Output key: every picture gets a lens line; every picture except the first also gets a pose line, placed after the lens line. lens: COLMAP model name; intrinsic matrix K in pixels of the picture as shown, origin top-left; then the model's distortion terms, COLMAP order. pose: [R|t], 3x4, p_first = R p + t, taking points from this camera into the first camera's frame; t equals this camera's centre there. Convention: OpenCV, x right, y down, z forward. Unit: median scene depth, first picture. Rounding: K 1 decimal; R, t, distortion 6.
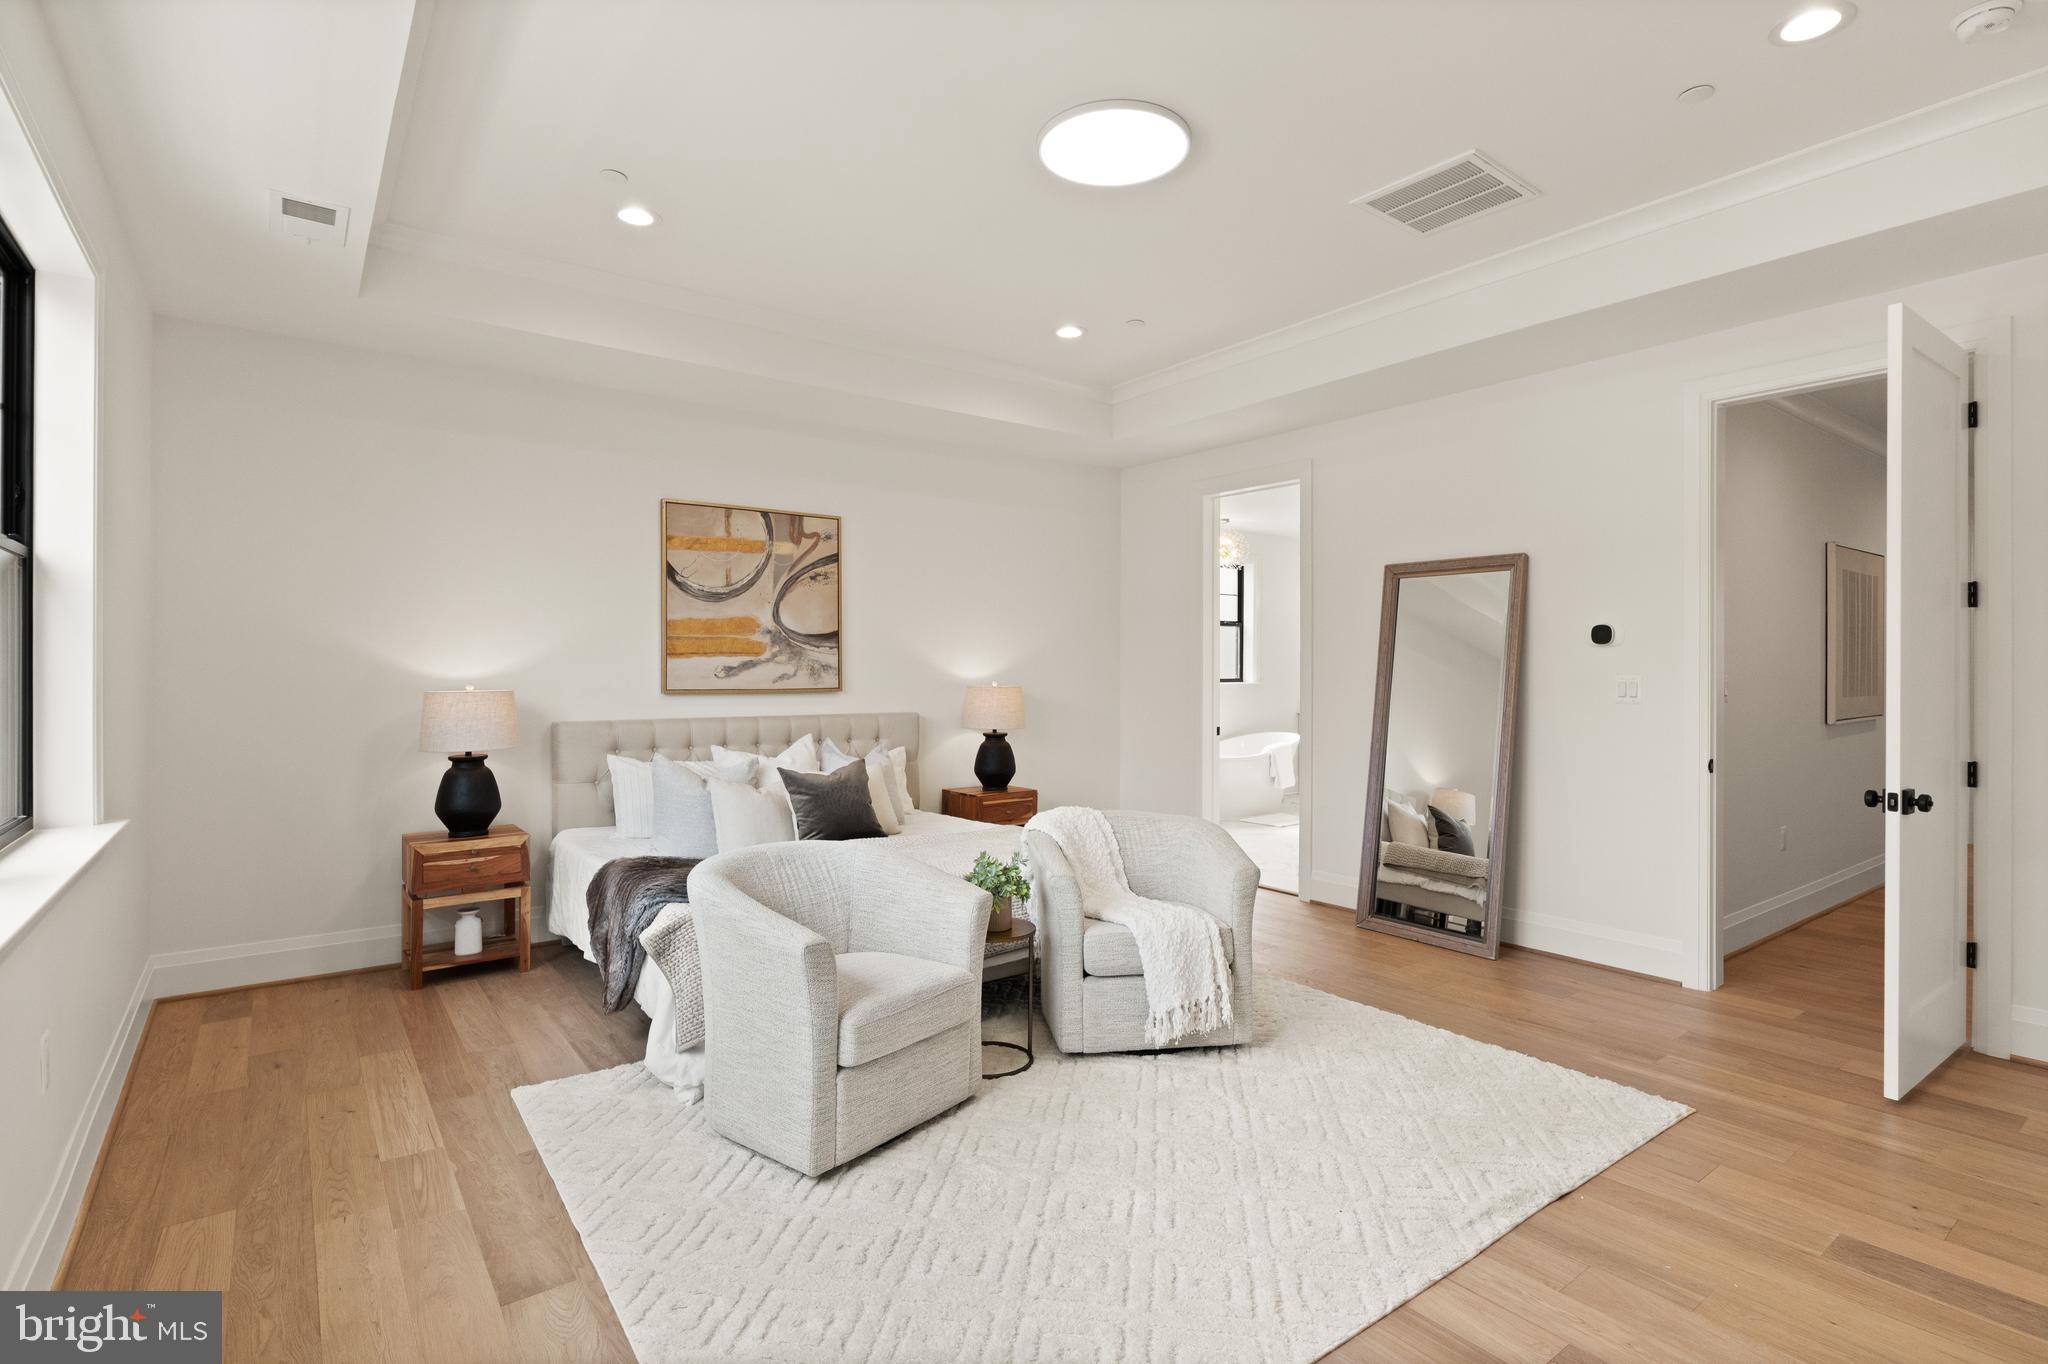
lens RADIAL K [[999.7, 0, 1022.7], [0, 999.7, 670.3], [0, 0, 1]] dist [-0.000484, -0.000104]
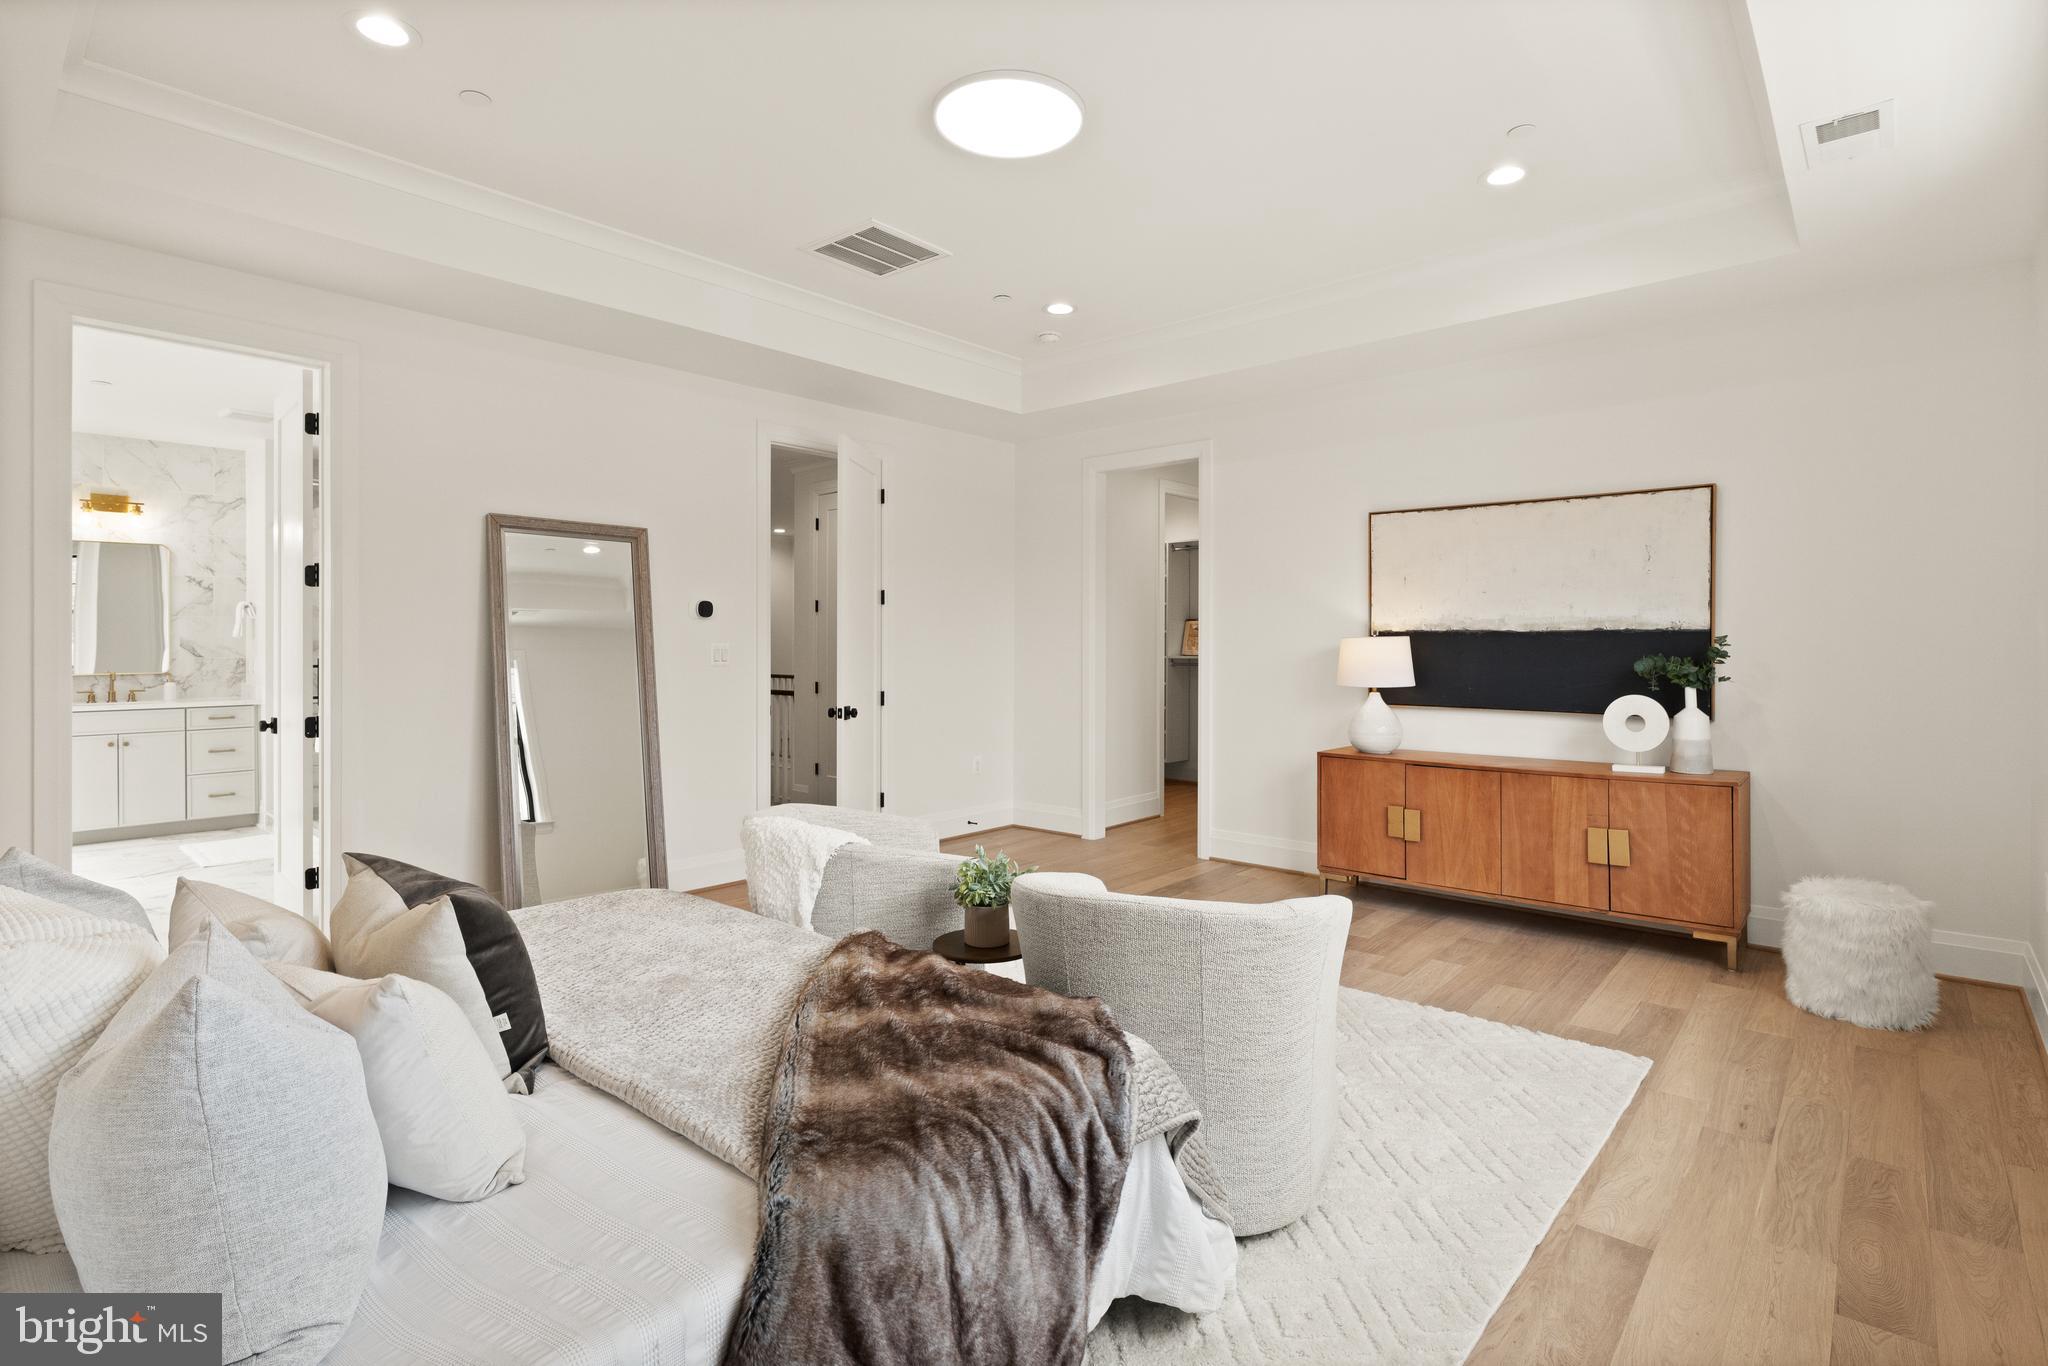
lens RADIAL K [[1007.0, 0, 1023.2], [0, 1007.0, 647.0], [0, 0, 1]] dist [0.000523, 0.000075]
pose [[-0.218015, -0.003600, 0.975939, -0.819434], [0.001109, 0.999992, 0.003937, 0.005953], [-0.975945, 0.001941, -0.218009, 1.095273]]
